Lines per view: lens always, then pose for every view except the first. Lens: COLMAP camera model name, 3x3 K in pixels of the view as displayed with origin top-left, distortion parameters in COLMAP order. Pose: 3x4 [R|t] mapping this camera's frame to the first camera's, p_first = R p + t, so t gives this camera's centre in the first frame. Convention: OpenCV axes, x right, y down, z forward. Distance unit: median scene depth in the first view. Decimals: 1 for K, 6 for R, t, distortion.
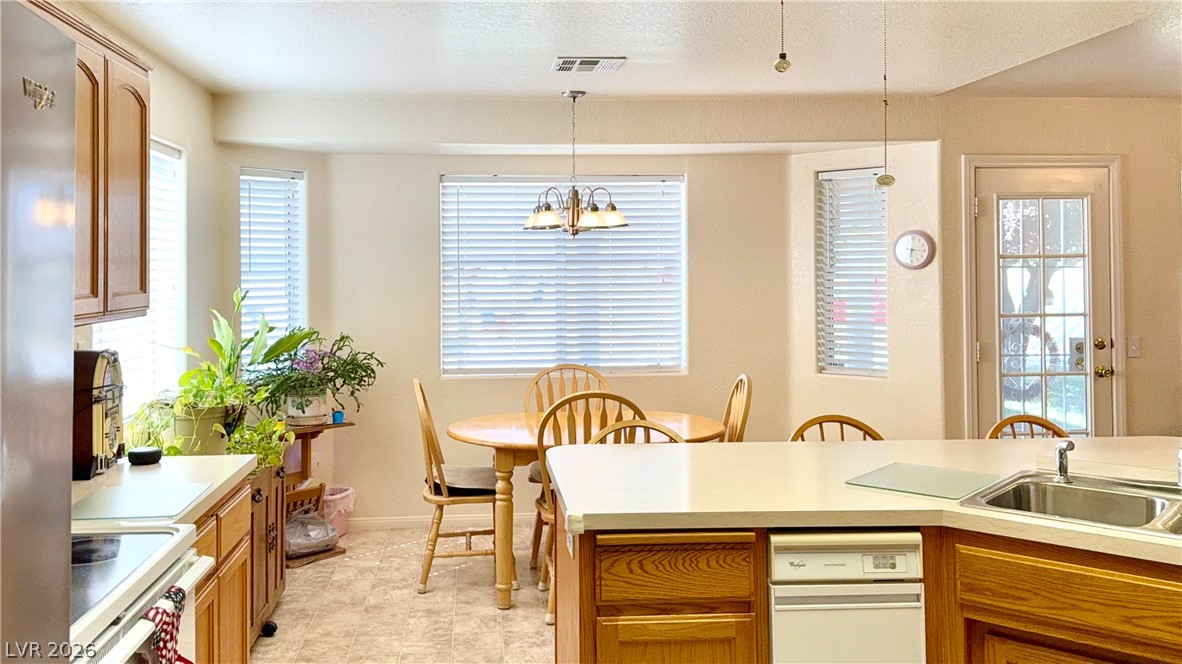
lens RADIAL K [[1116.1, 0, 589.8], [0, 1116.1, 329.8], [0, 0, 1]] dist [-0.005911, -0.007092]
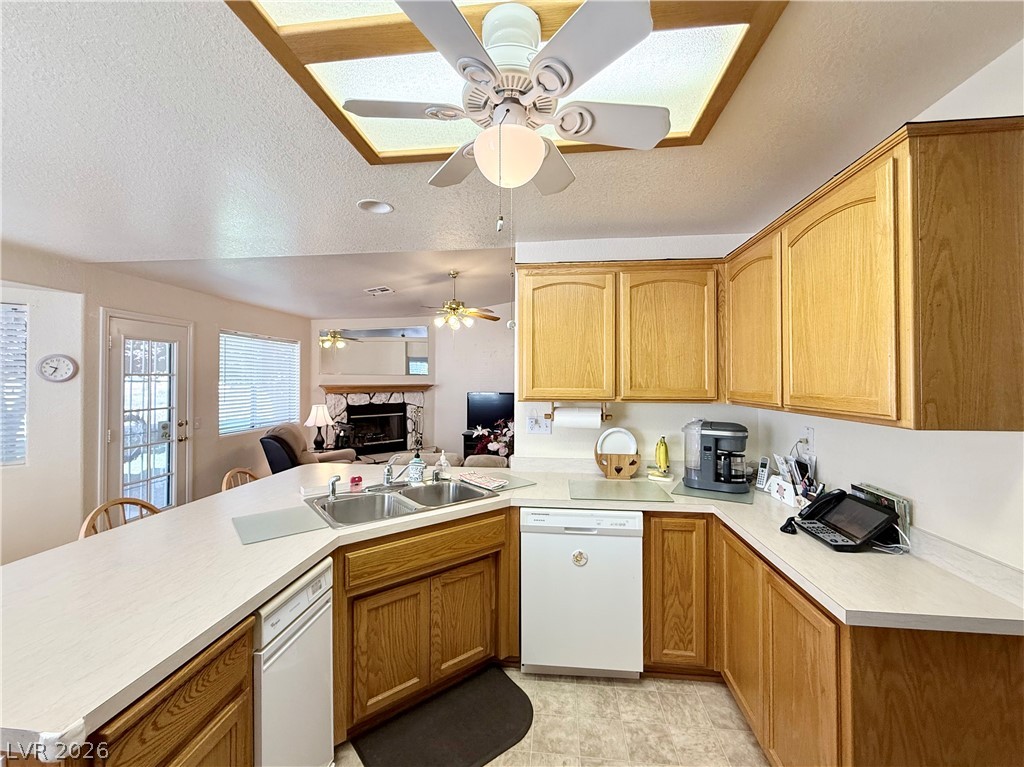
lens RADIAL K [[409.4, 0, 521.0], [0, 409.4, 381.6], [0, 0, 1]] dist [-0.002259, -0.000280]
pose [[0.159406, 0.008970, 0.987172, -0.197460], [0.045653, 0.998822, -0.016448, -0.033312], [-0.986157, 0.047689, 0.158809, 0.578133]]
